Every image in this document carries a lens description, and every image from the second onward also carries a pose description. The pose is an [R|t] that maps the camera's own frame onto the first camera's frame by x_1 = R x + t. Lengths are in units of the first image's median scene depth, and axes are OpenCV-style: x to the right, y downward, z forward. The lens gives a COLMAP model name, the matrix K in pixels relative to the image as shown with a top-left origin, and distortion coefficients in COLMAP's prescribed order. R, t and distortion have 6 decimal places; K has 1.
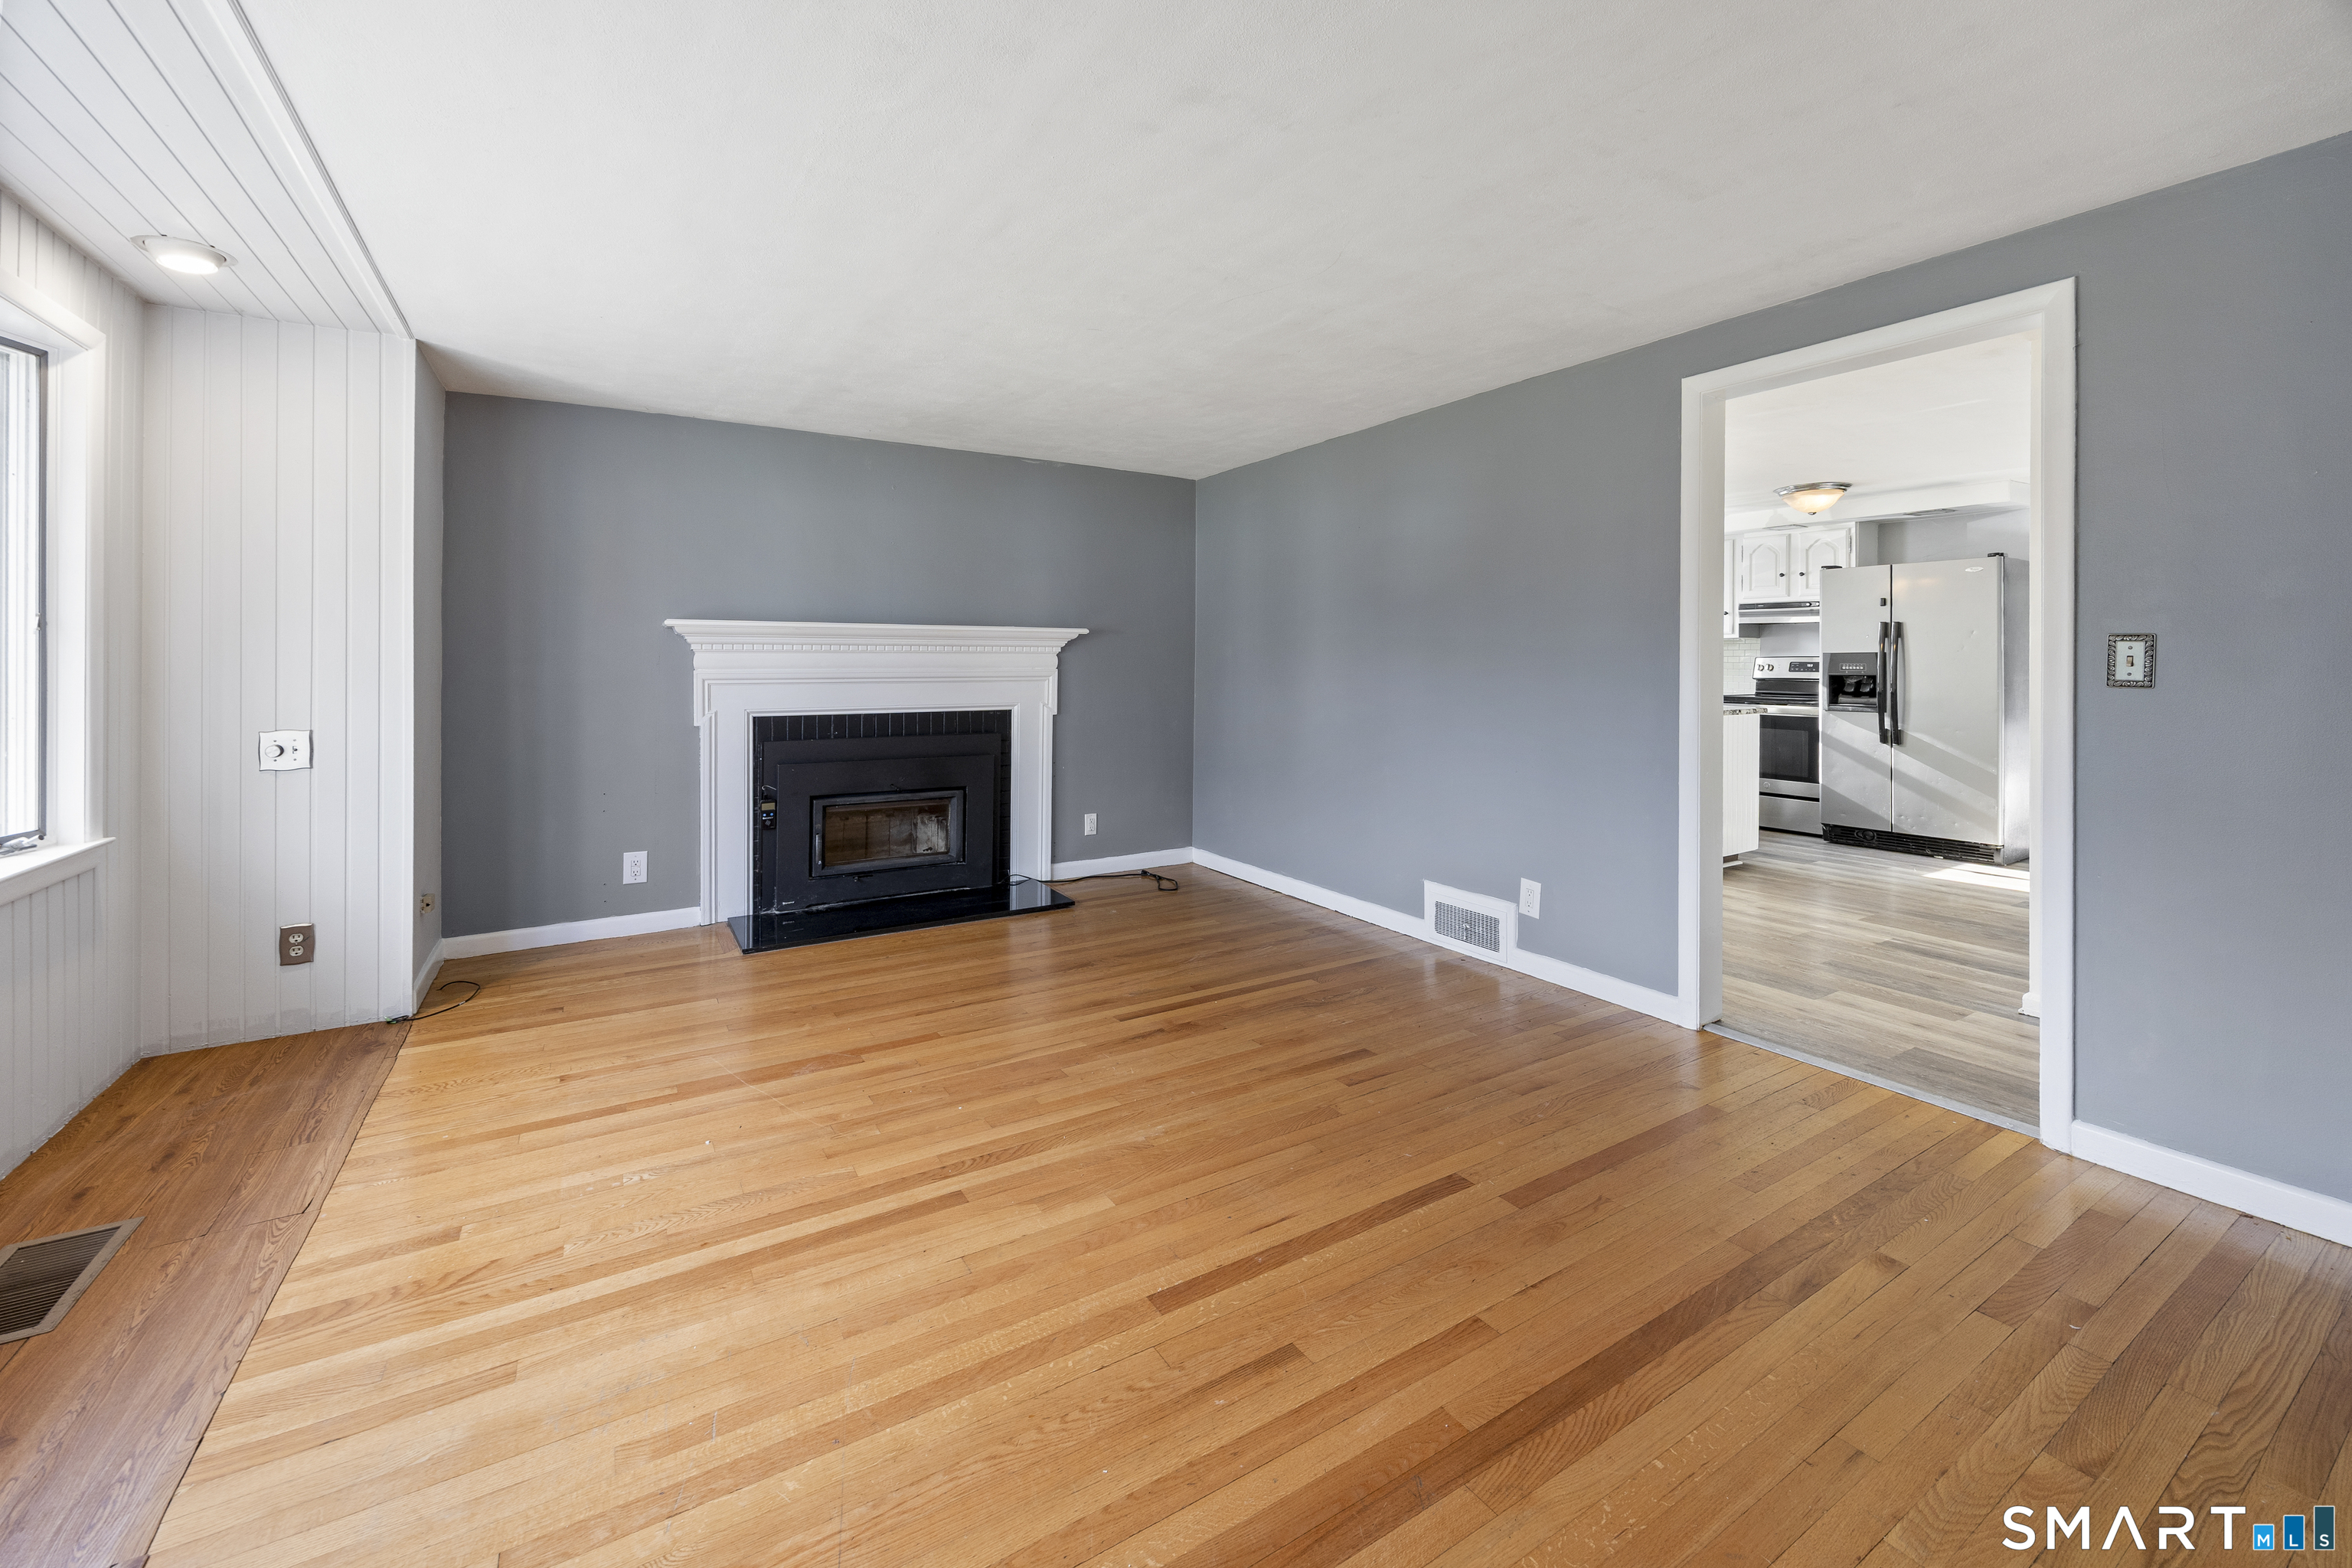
lens RADIAL K [[917.3, 0, 1156.8], [0, 917.3, 663.7], [0, 0, 1]] dist [-0.002201, 0.000571]
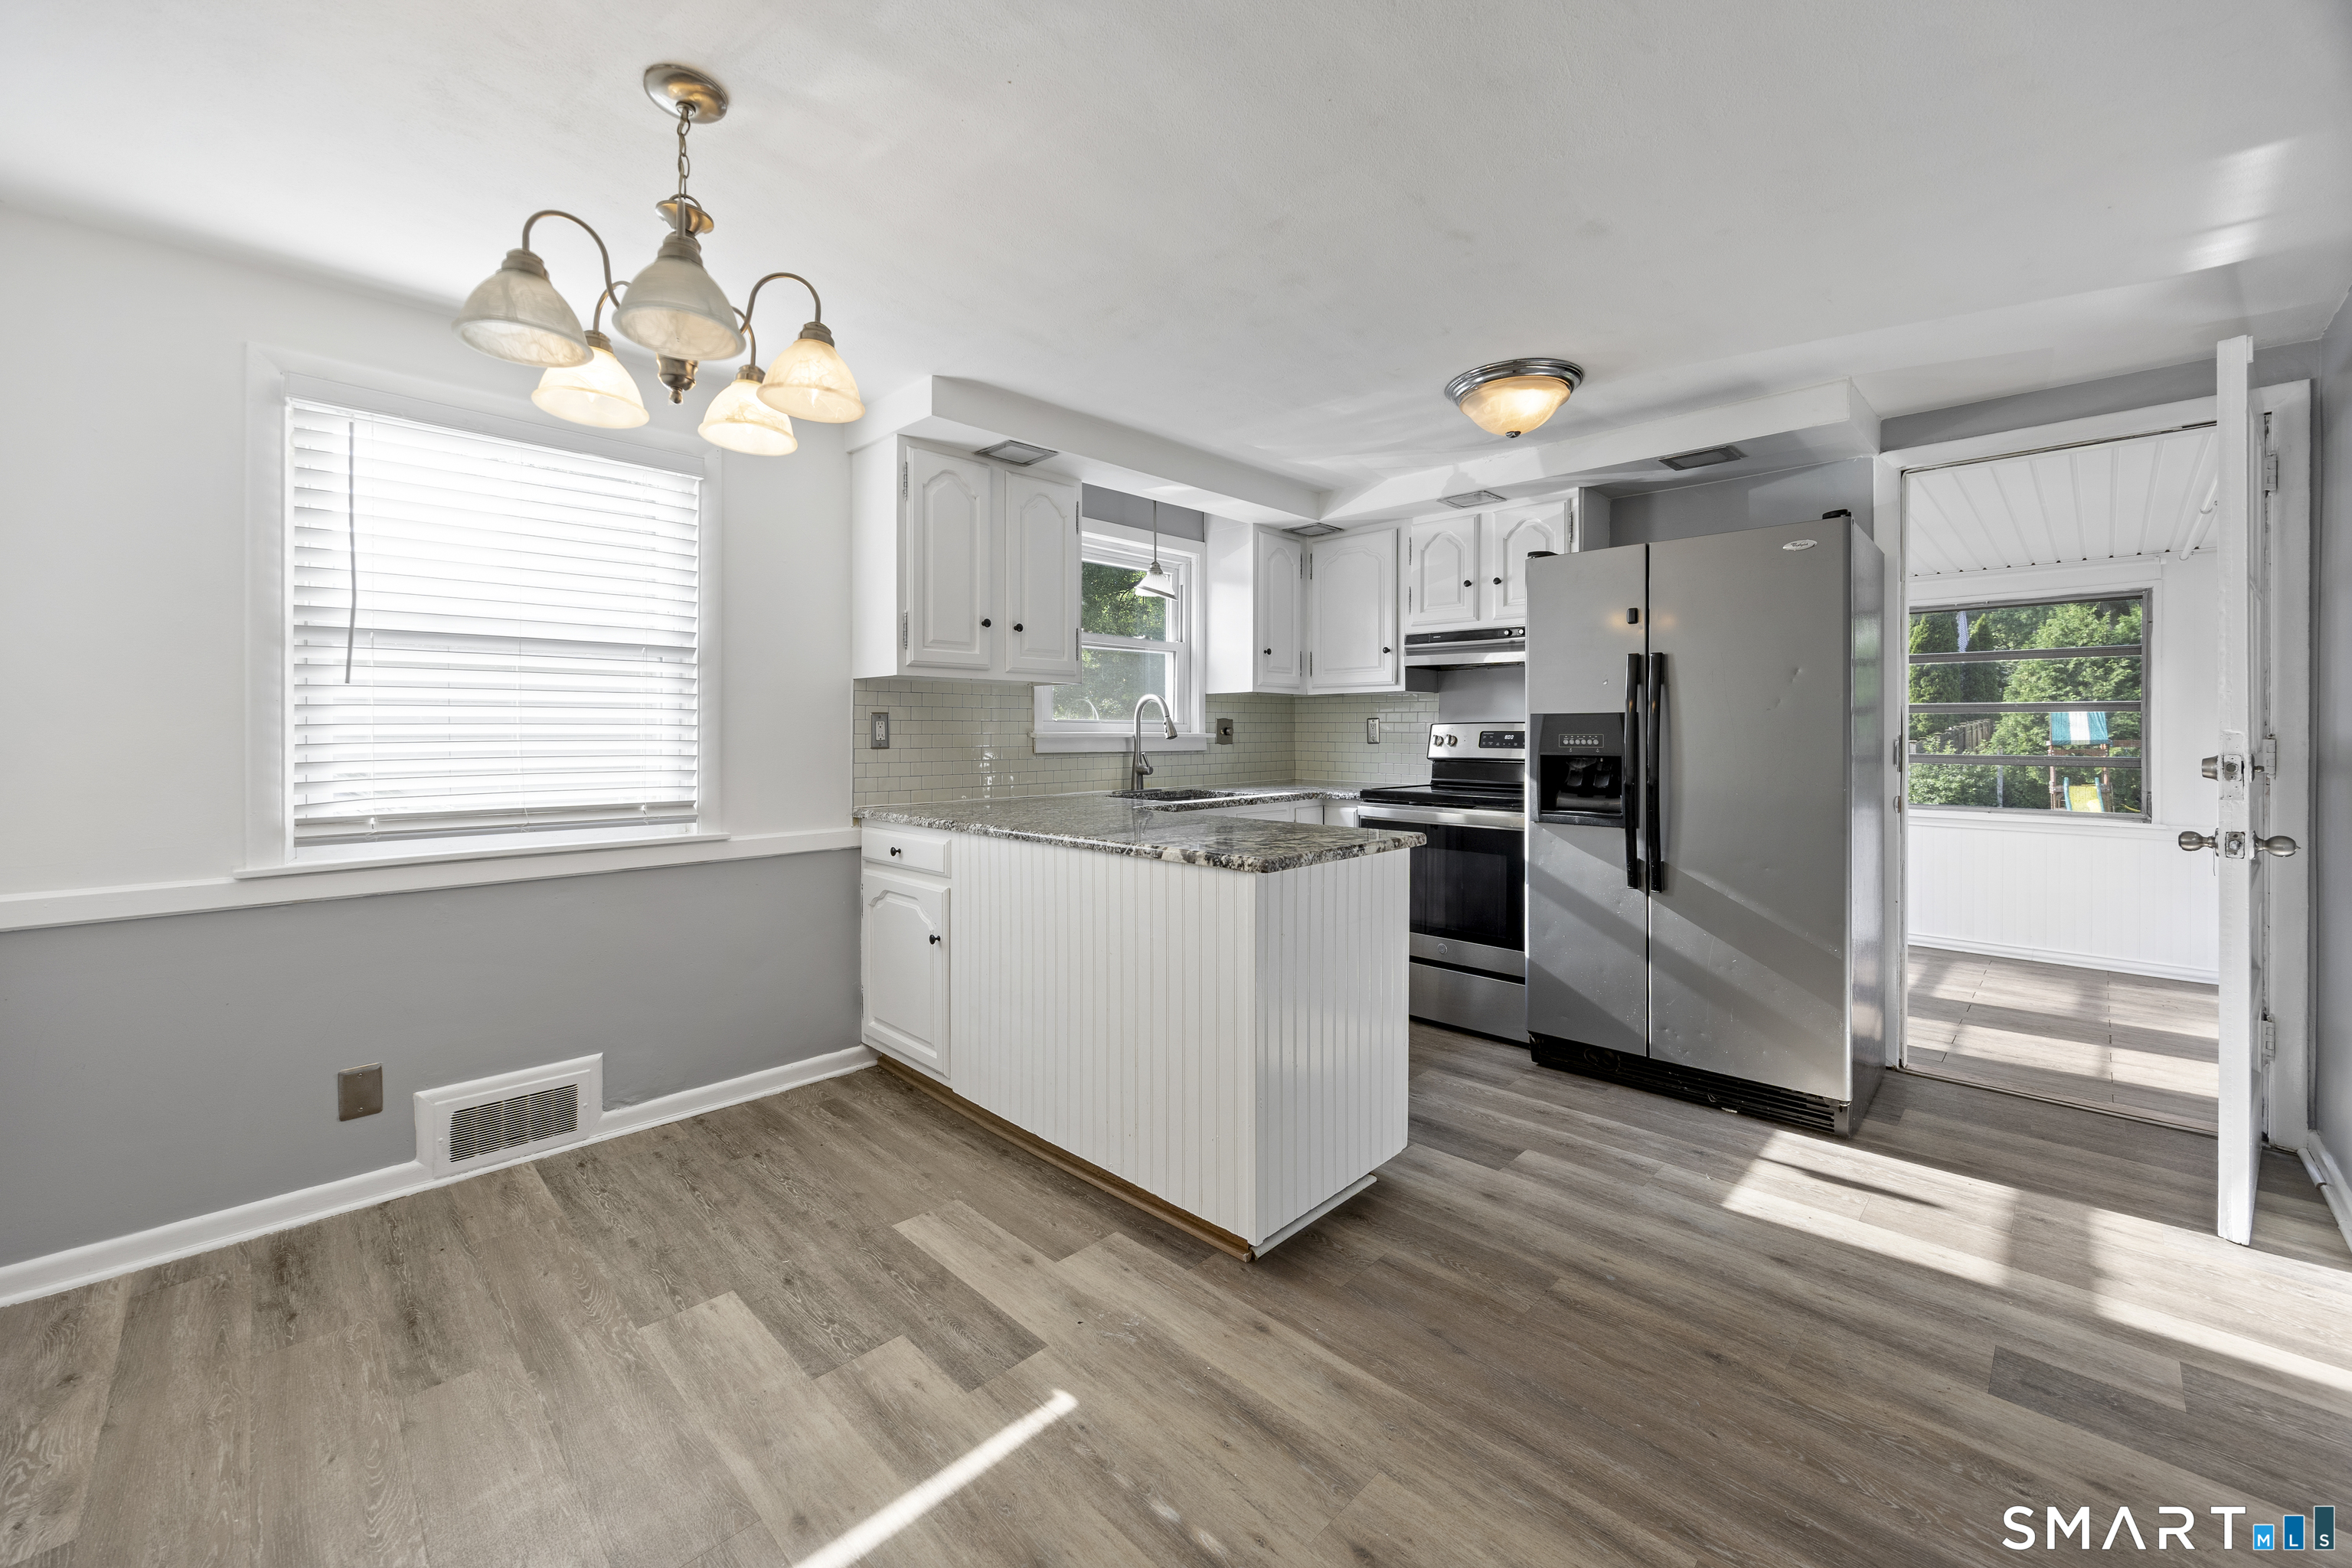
lens RADIAL K [[917.3, 0, 1166.5], [0, 917.3, 737.2], [0, 0, 1]] dist [-0.002201, 0.000571]
pose [[0.965723, -0.001800, 0.259570, 0.376916], [0.001271, 0.999997, 0.002205, 0.000261], [-0.259573, -0.001799, 0.965722, 0.530539]]
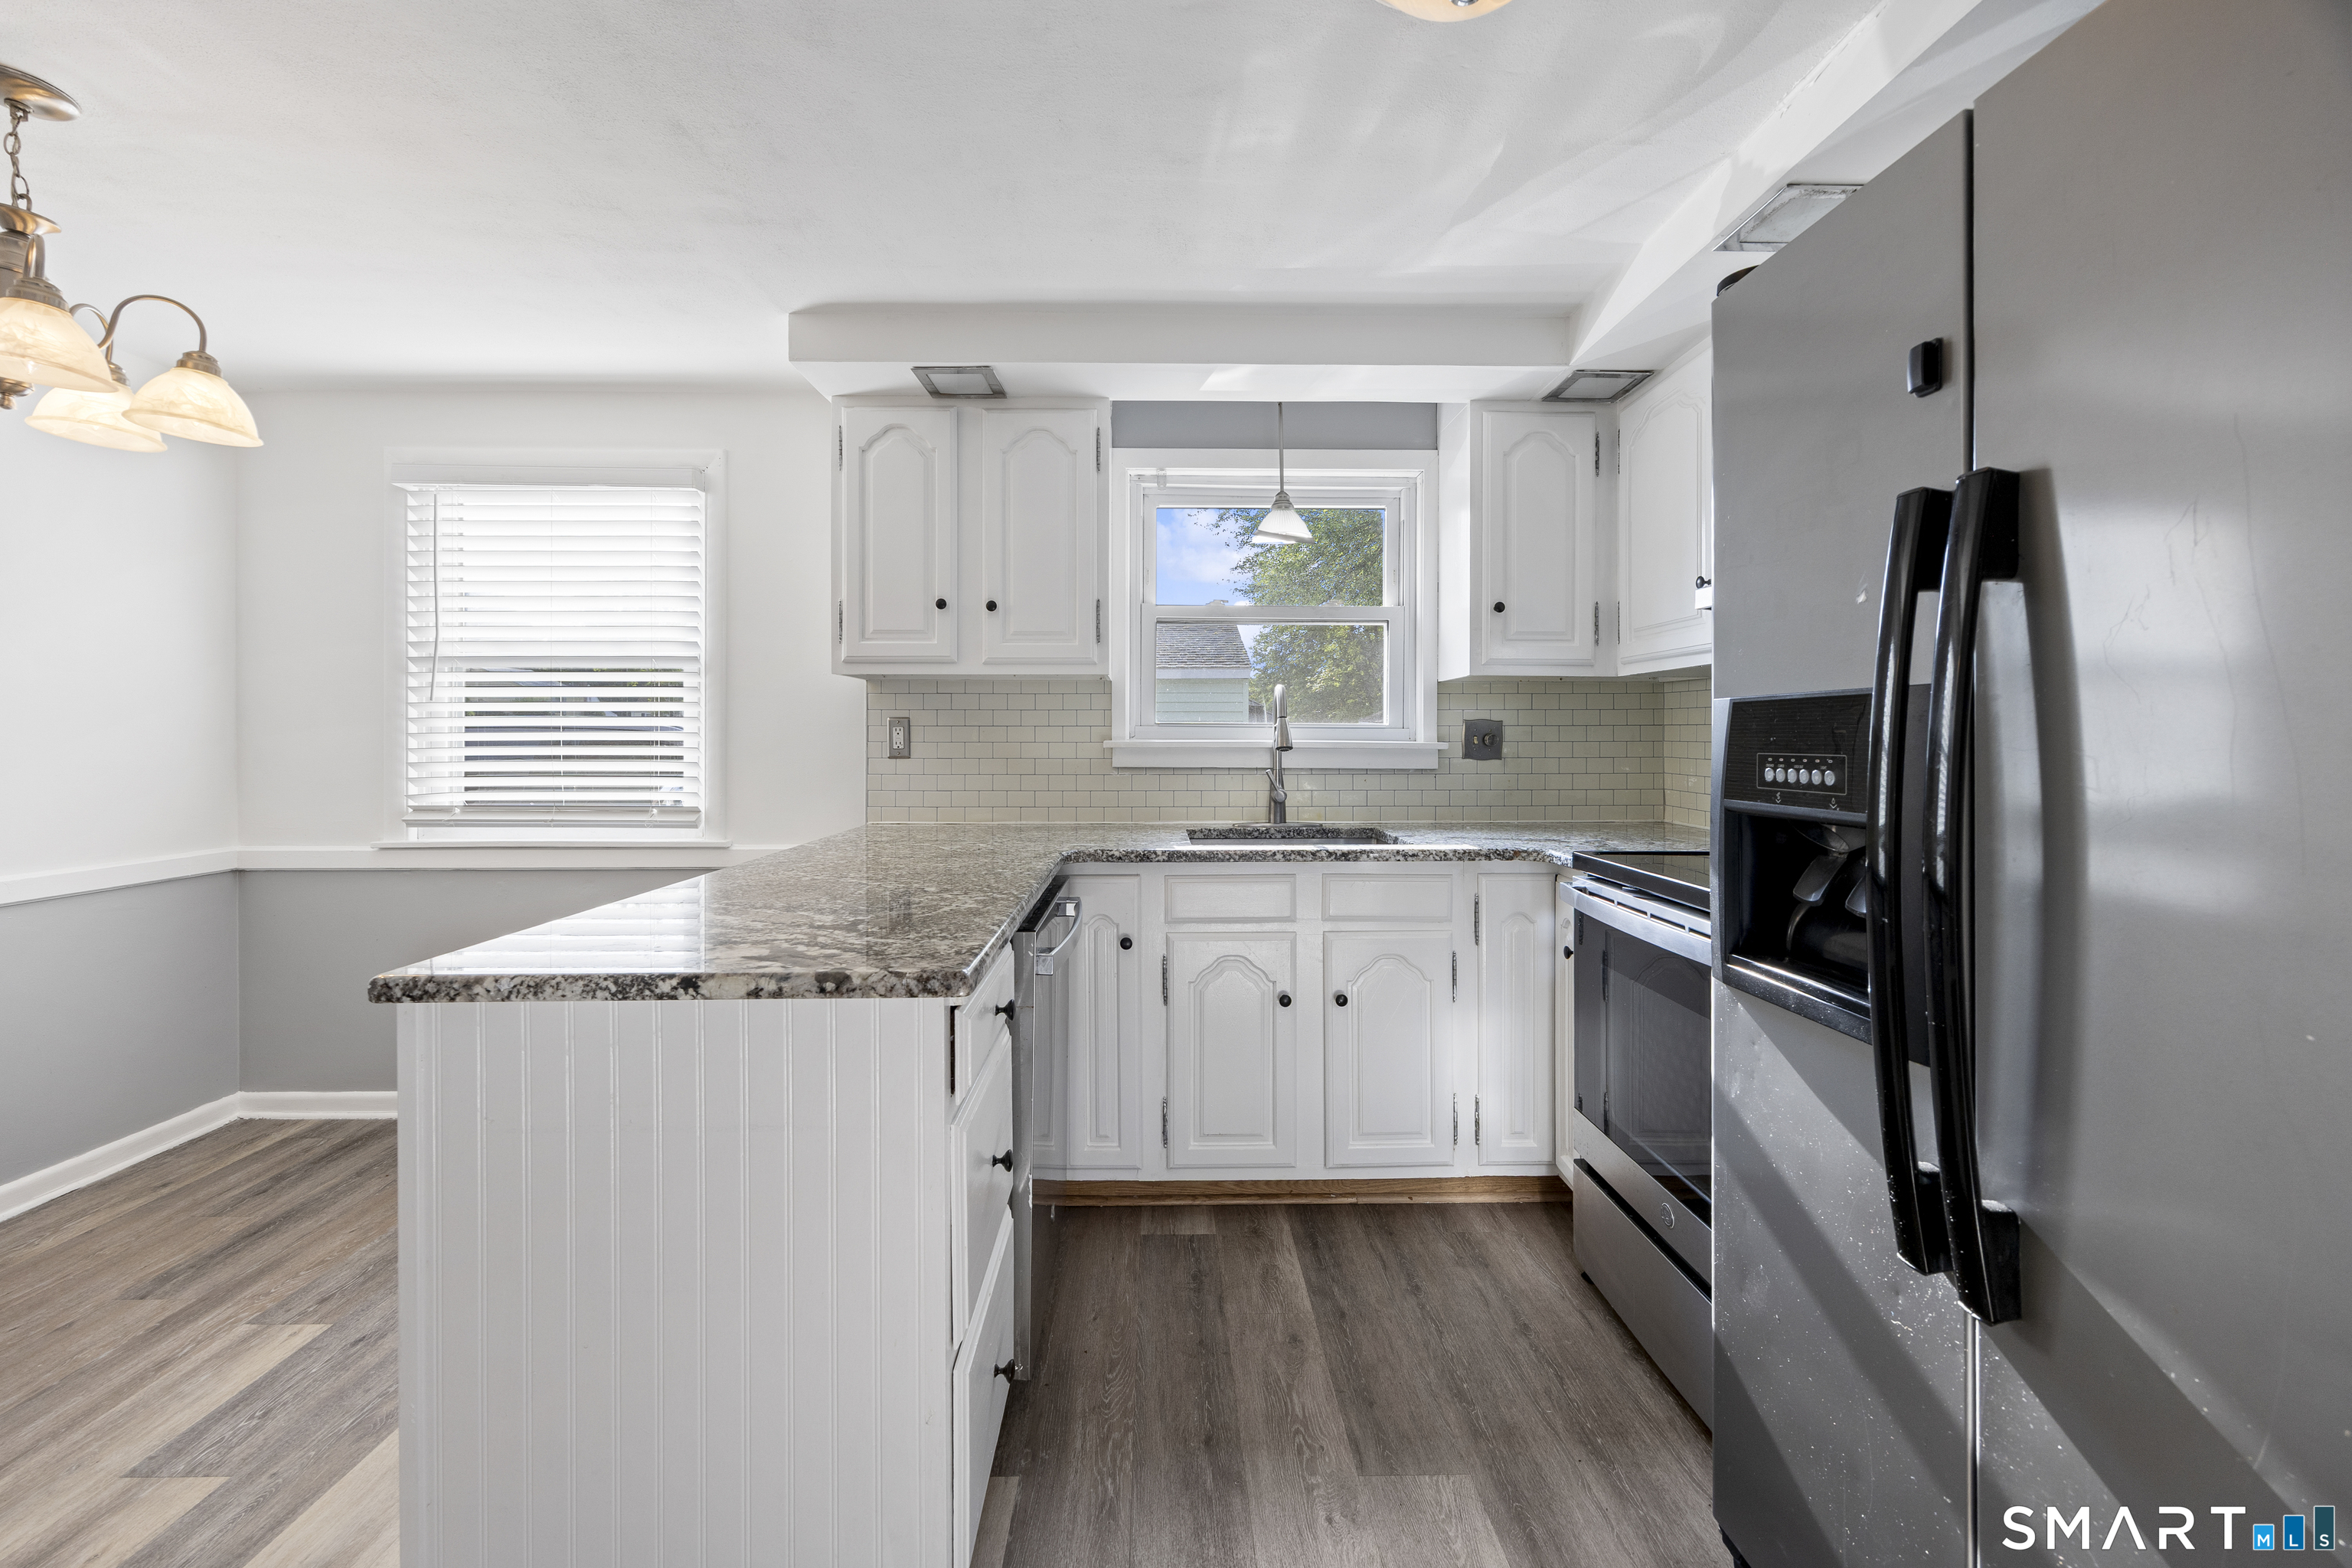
lens RADIAL K [[917.3, 0, 1158.7], [0, 917.3, 734.6], [0, 0, 1]] dist [-0.002201, 0.000571]
pose [[0.873156, 0.000604, -0.487440, 0.704962], [-0.002942, 0.999988, -0.004030, -0.002821], [0.487432, 0.004953, 0.873147, 0.745721]]
